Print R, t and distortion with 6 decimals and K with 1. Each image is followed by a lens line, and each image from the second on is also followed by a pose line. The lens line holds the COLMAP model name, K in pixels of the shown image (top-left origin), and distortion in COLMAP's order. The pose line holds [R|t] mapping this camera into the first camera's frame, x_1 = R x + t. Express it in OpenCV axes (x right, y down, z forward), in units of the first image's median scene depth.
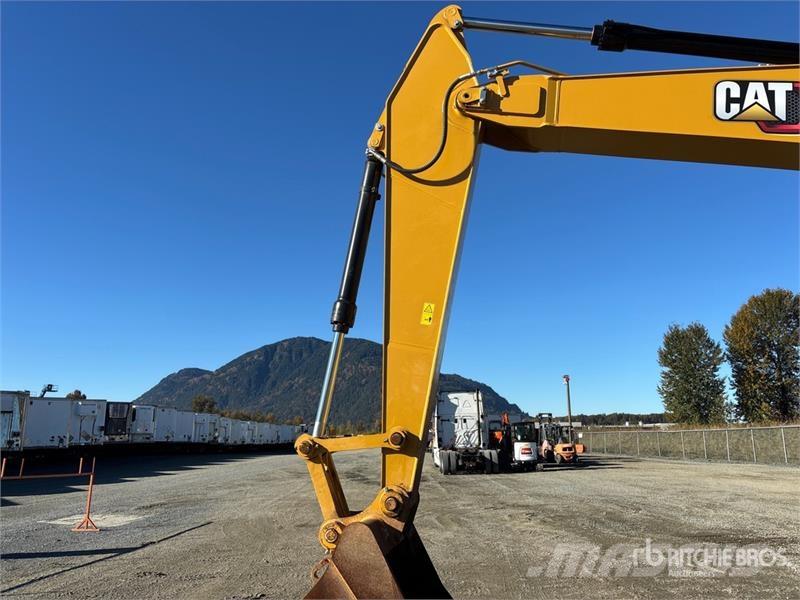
lens RADIAL K [[601.5, 0, 395.3], [0, 601.5, 295.9], [0, 0, 1]] dist [0.056984, -0.075973]
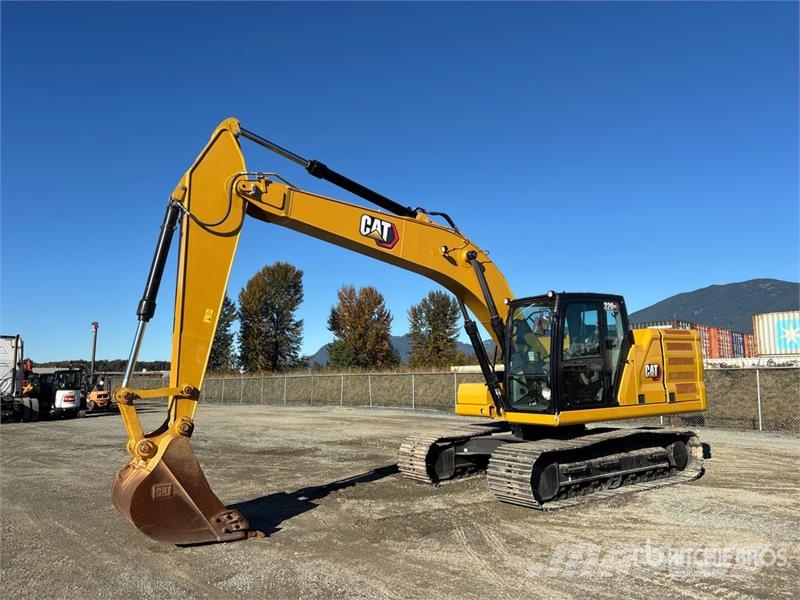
lens RADIAL K [[601.5, 0, 395.3], [0, 601.5, 295.9], [0, 0, 1]] dist [0.056984, -0.075973]
pose [[0.718168, 0.103879, 0.688073, -0.086325], [-0.161856, 0.986612, 0.019986, -0.016717], [-0.676785, -0.125722, 0.725367, -0.064868]]
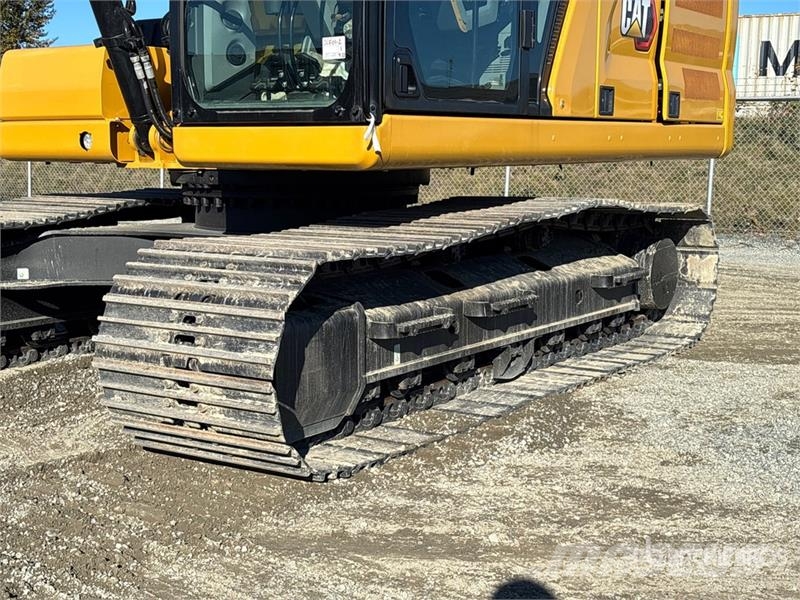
lens RADIAL K [[1193.6, 0, 388.2], [0, 1193.6, 302.0], [0, 0, 1]] dist [0.150661, -0.126172]
pose [[0.414449, -0.082351, 0.906339, 0.012305], [-0.230006, 0.954088, 0.191866, 0.016072], [-0.880528, -0.287982, 0.376480, 0.003568]]
